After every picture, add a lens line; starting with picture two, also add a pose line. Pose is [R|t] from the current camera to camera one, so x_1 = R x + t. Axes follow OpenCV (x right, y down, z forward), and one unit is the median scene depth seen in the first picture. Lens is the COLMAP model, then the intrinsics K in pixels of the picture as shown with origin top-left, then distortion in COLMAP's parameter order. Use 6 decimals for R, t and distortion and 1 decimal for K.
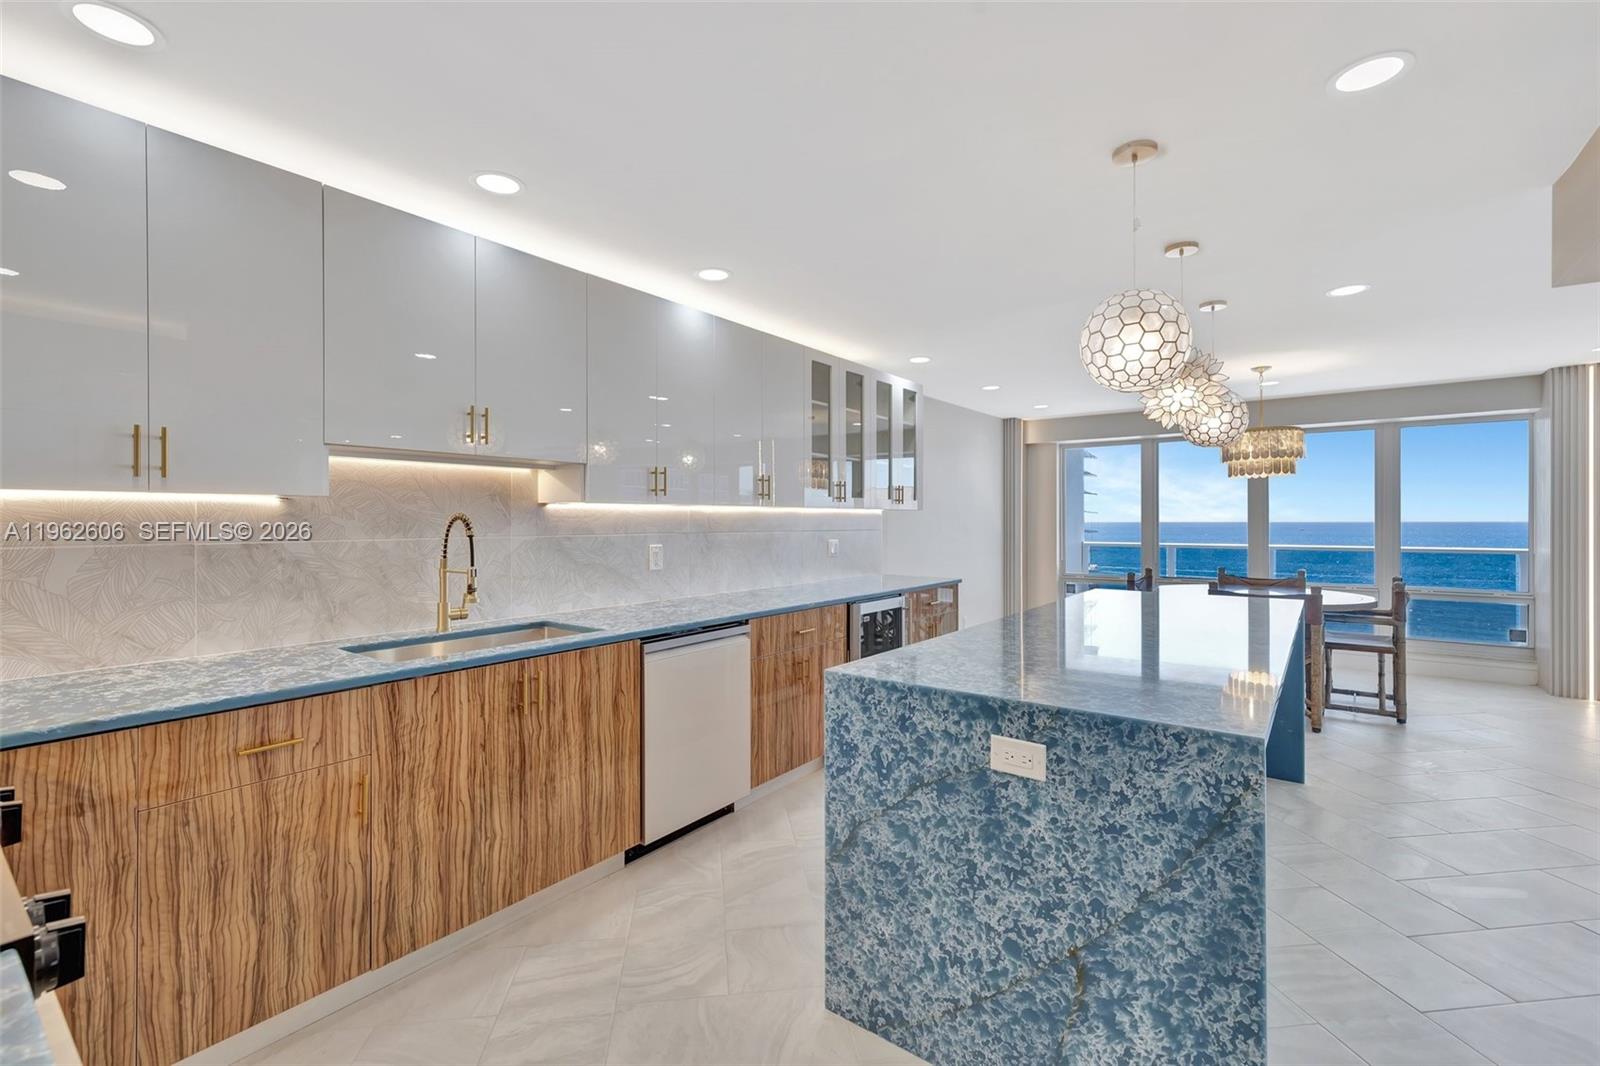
lens RADIAL K [[700.8, 0, 804.4], [0, 700.8, 515.9], [0, 0, 1]] dist [0.000786, 0.000057]
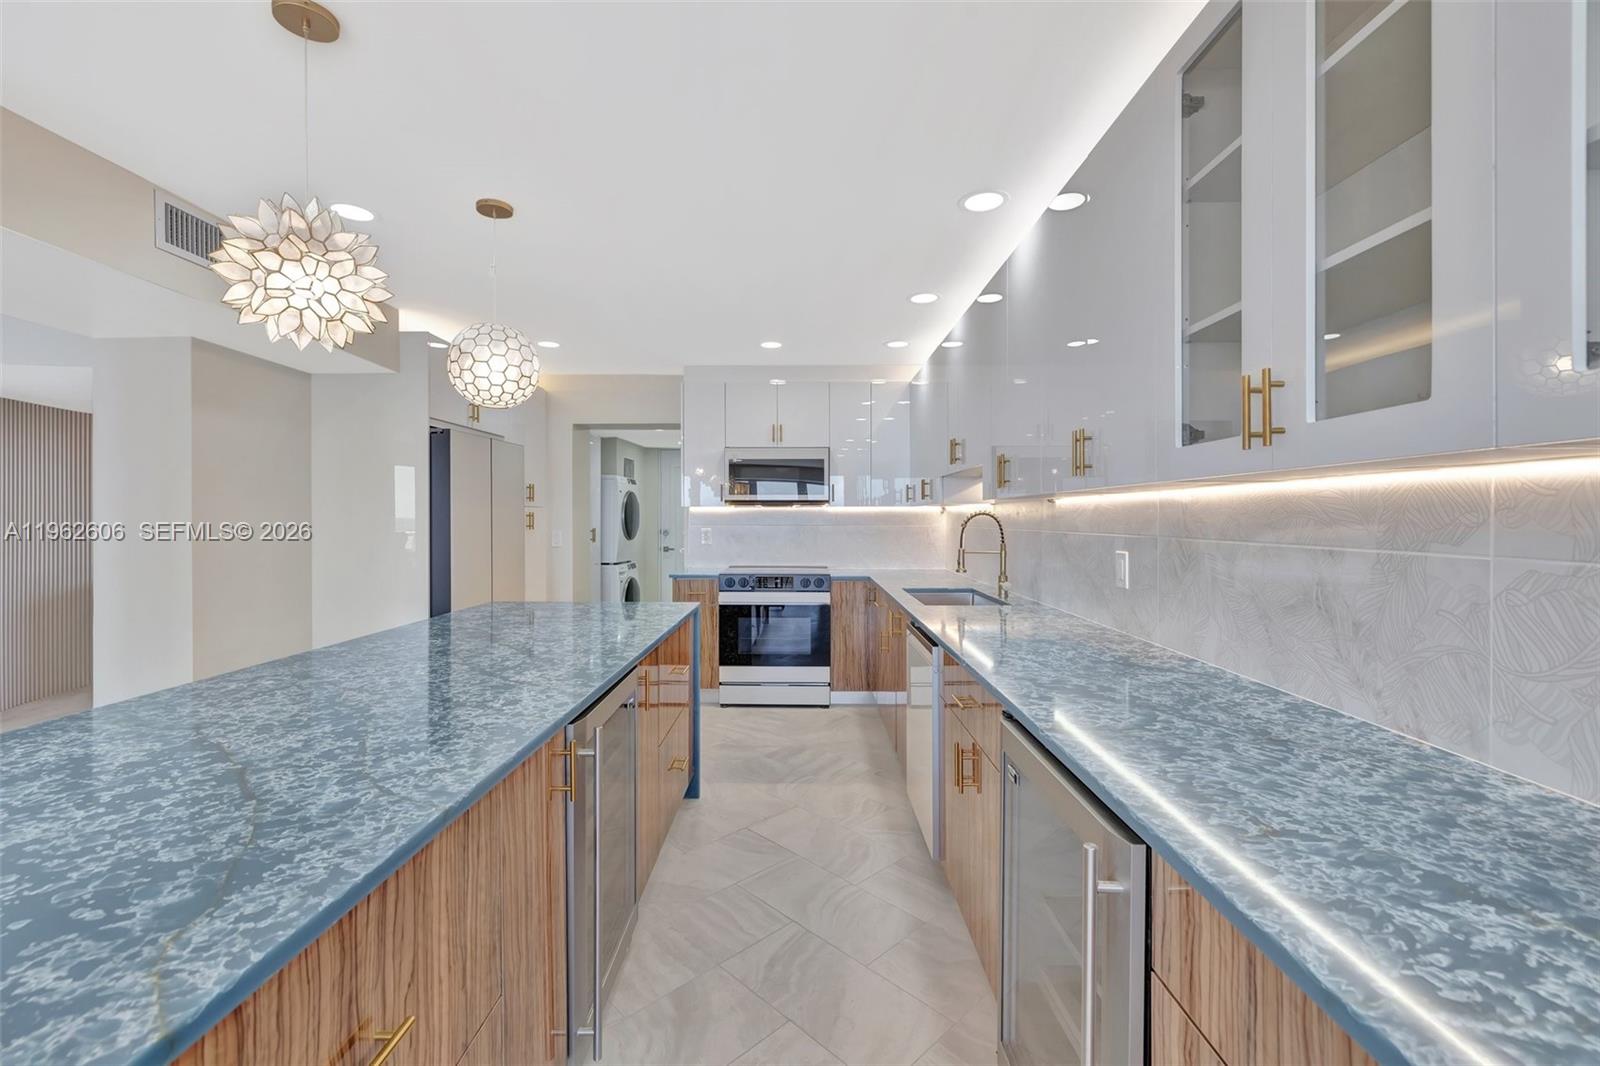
lens RADIAL K [[669.7, 0, 793.7], [0, 669.7, 521.2], [0, 0, 1]] dist [-0.000662, -0.000014]
pose [[-0.811481, 0.001477, -0.584376, 0.533986], [0.000172, 0.999997, 0.002289, 0.011948], [0.584378, 0.001756, -0.811480, 1.646221]]
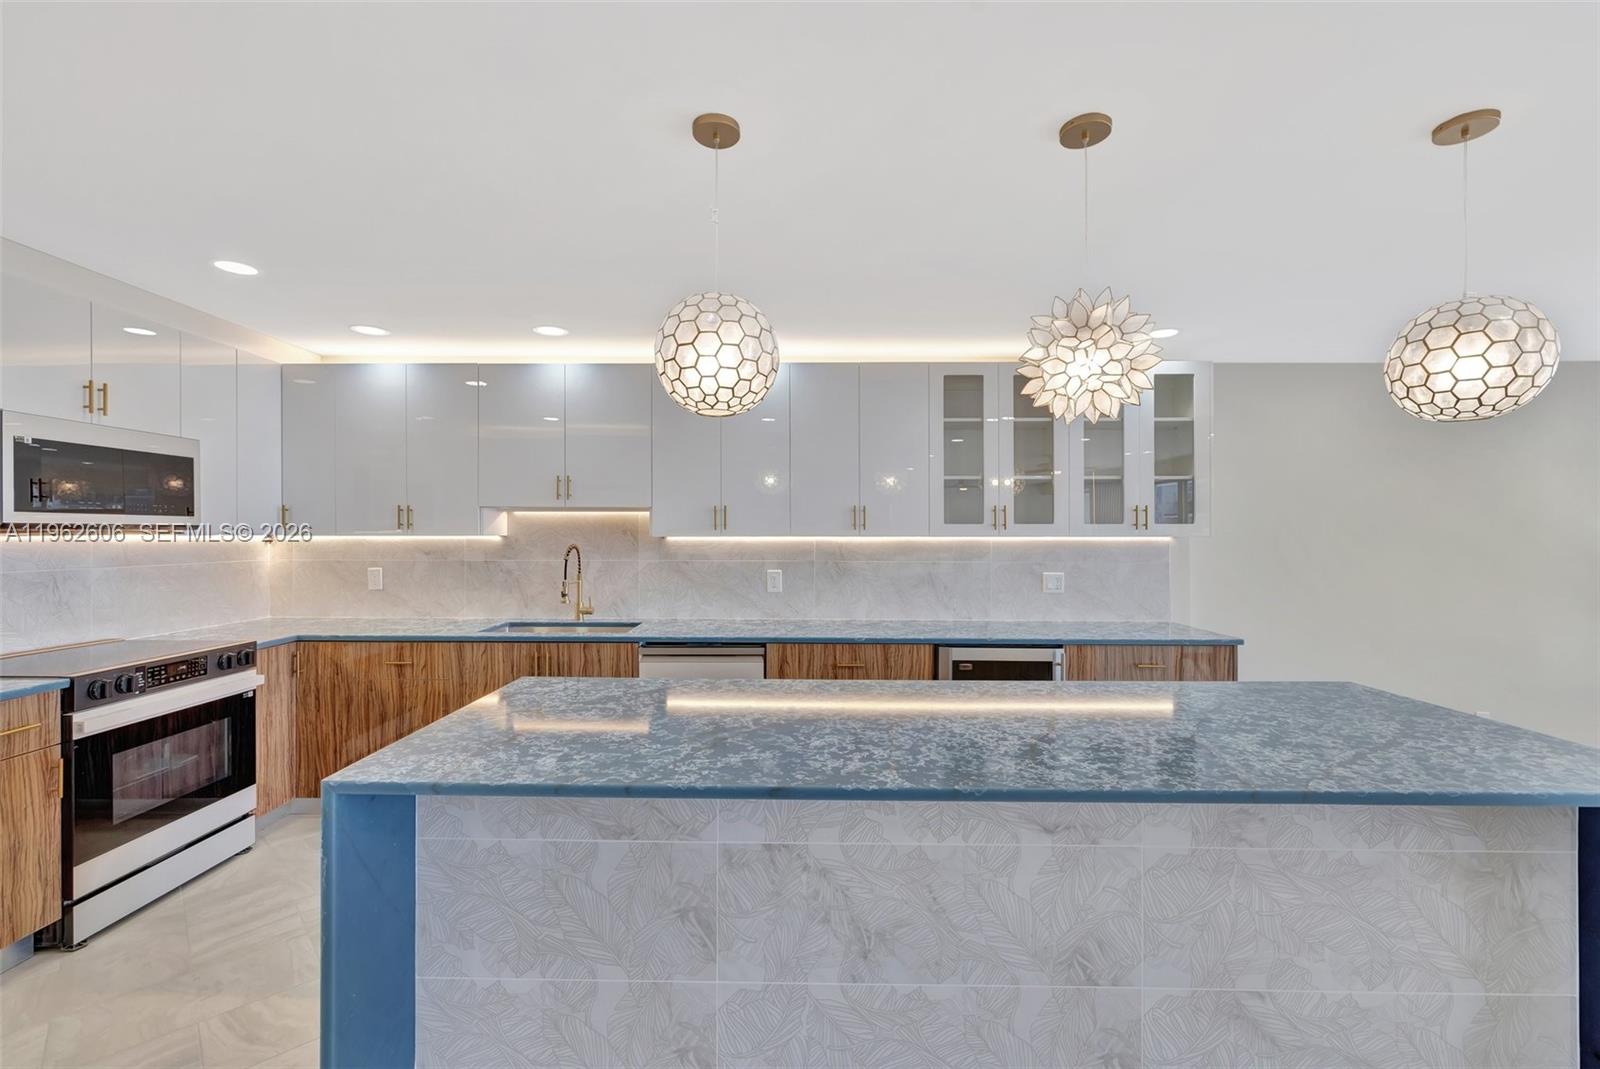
lens RADIAL K [[685.9, 0, 780.4], [0, 685.9, 526.0], [0, 0, 1]] dist [0.001654, 0.000082]
pose [[0.578250, -0.010132, -0.815796, 0.871911], [0.002480, 0.999940, -0.010661, -0.023853], [0.815856, 0.004142, 0.578241, 0.437941]]
